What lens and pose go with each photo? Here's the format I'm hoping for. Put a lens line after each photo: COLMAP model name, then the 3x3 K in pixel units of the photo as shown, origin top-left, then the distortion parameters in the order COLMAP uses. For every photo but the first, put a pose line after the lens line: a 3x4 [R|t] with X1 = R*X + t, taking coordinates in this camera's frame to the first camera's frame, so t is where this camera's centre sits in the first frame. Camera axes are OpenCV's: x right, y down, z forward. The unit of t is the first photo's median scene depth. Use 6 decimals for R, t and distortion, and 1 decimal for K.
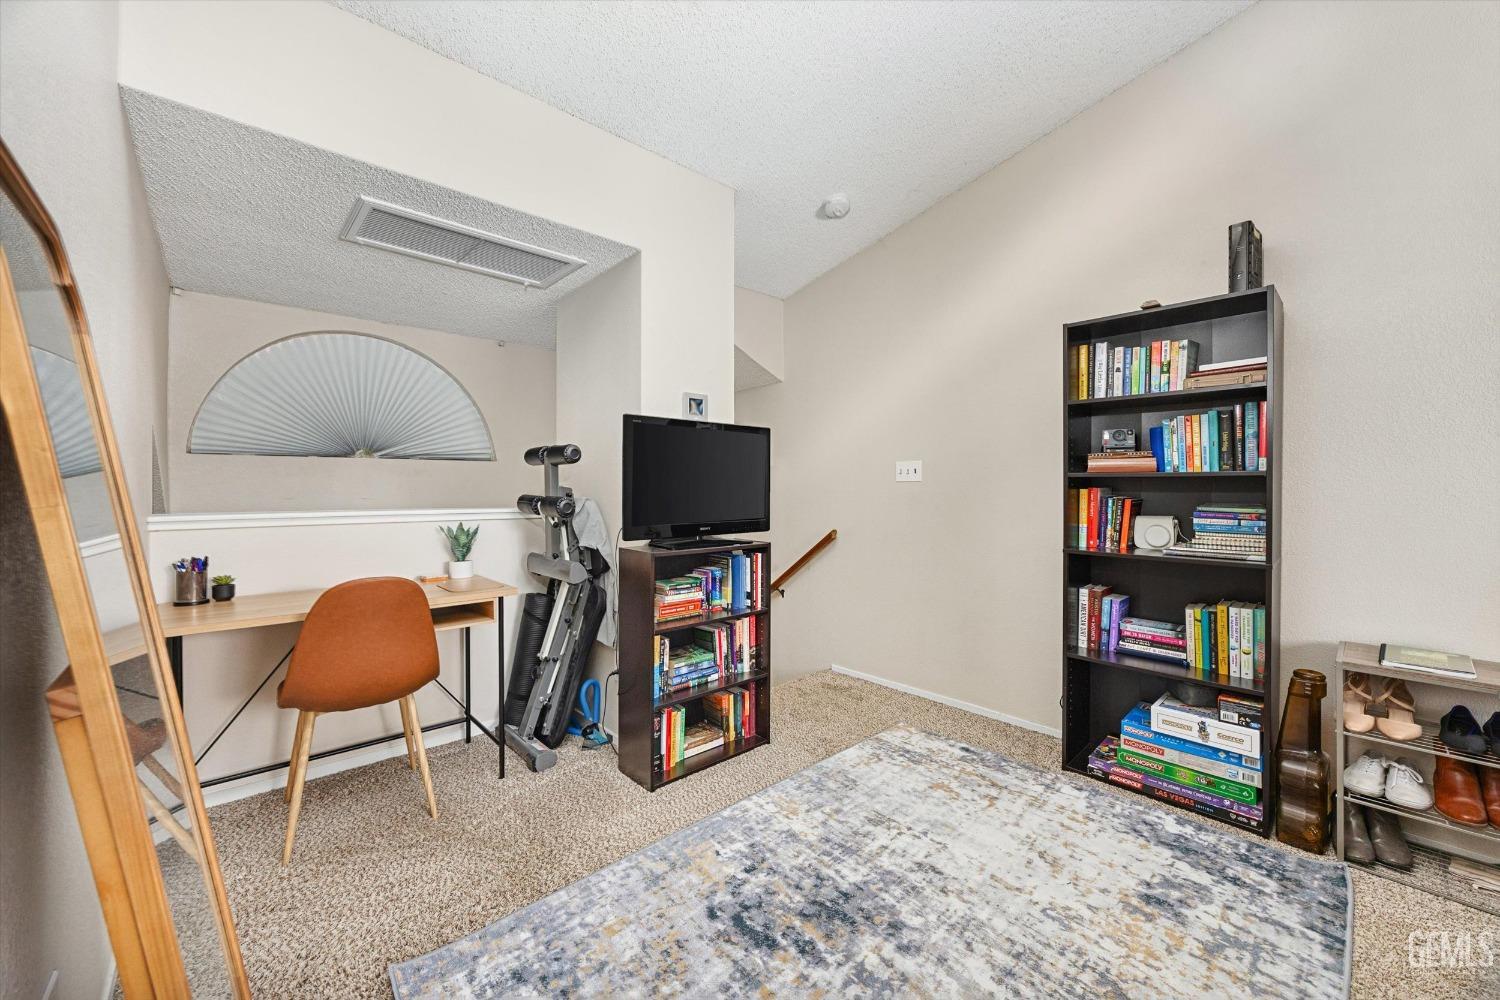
lens RADIAL K [[595.1, 0, 751.7], [0, 595.1, 493.5], [0, 0, 1]] dist [0.007901, 0.000069]
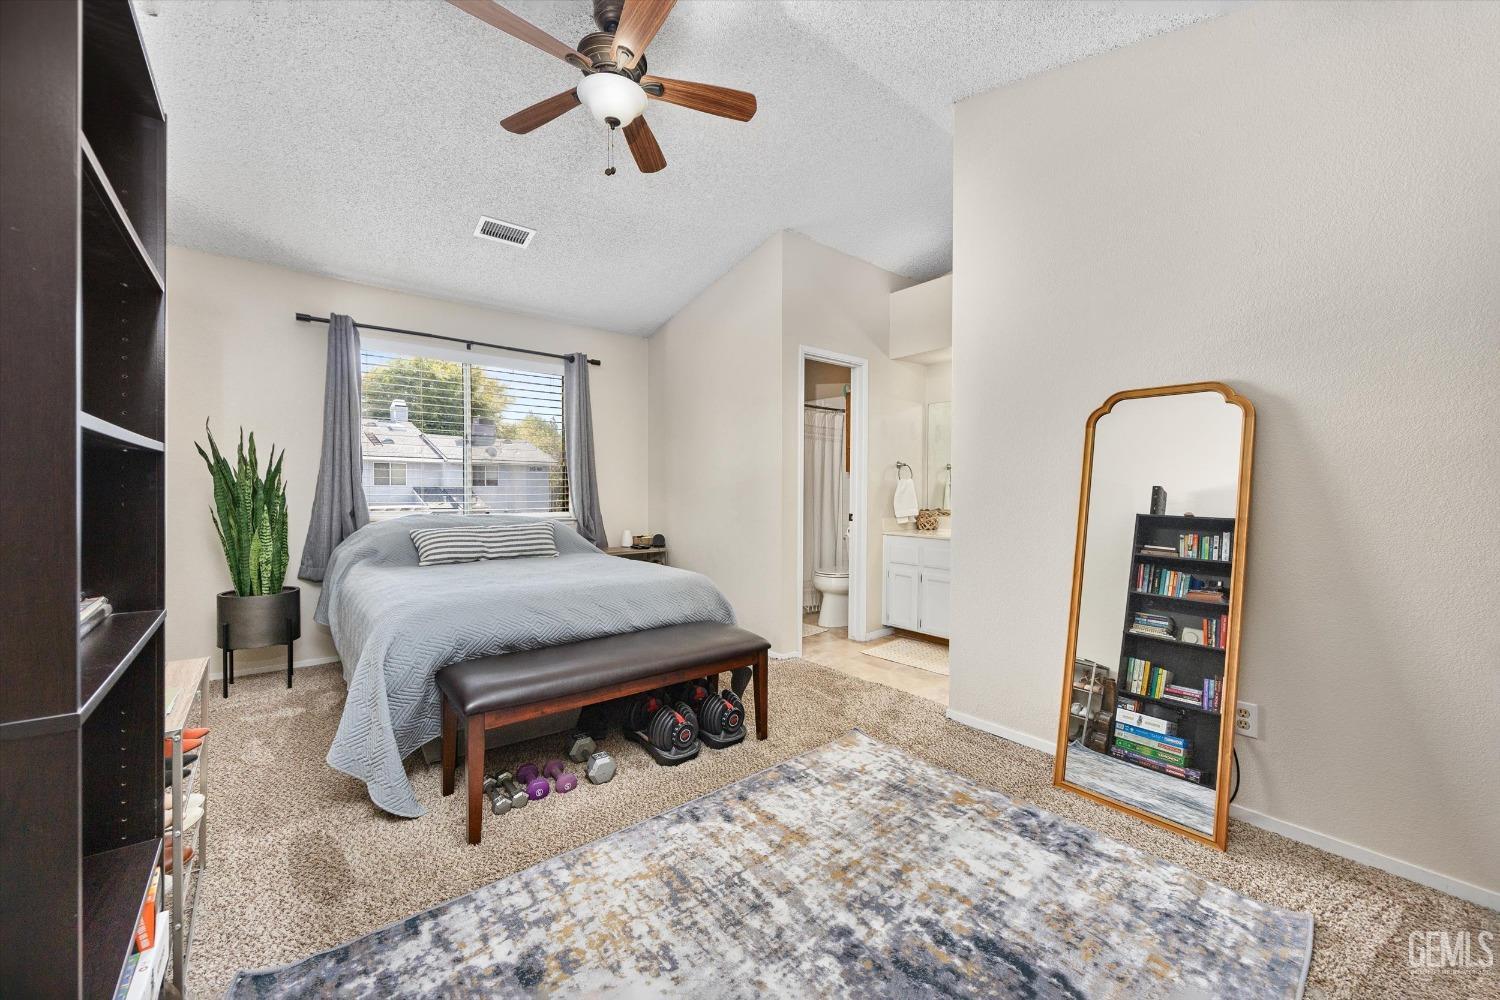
lens RADIAL K [[595.1, 0, 746.3], [0, 595.1, 499.7], [0, 0, 1]] dist [0.007901, 0.000069]
pose [[-0.998287, -0.017851, 0.055721, 0.376892], [-0.015890, 0.999245, 0.035447, -0.013297], [-0.056312, 0.034501, -0.997817, 1.993324]]
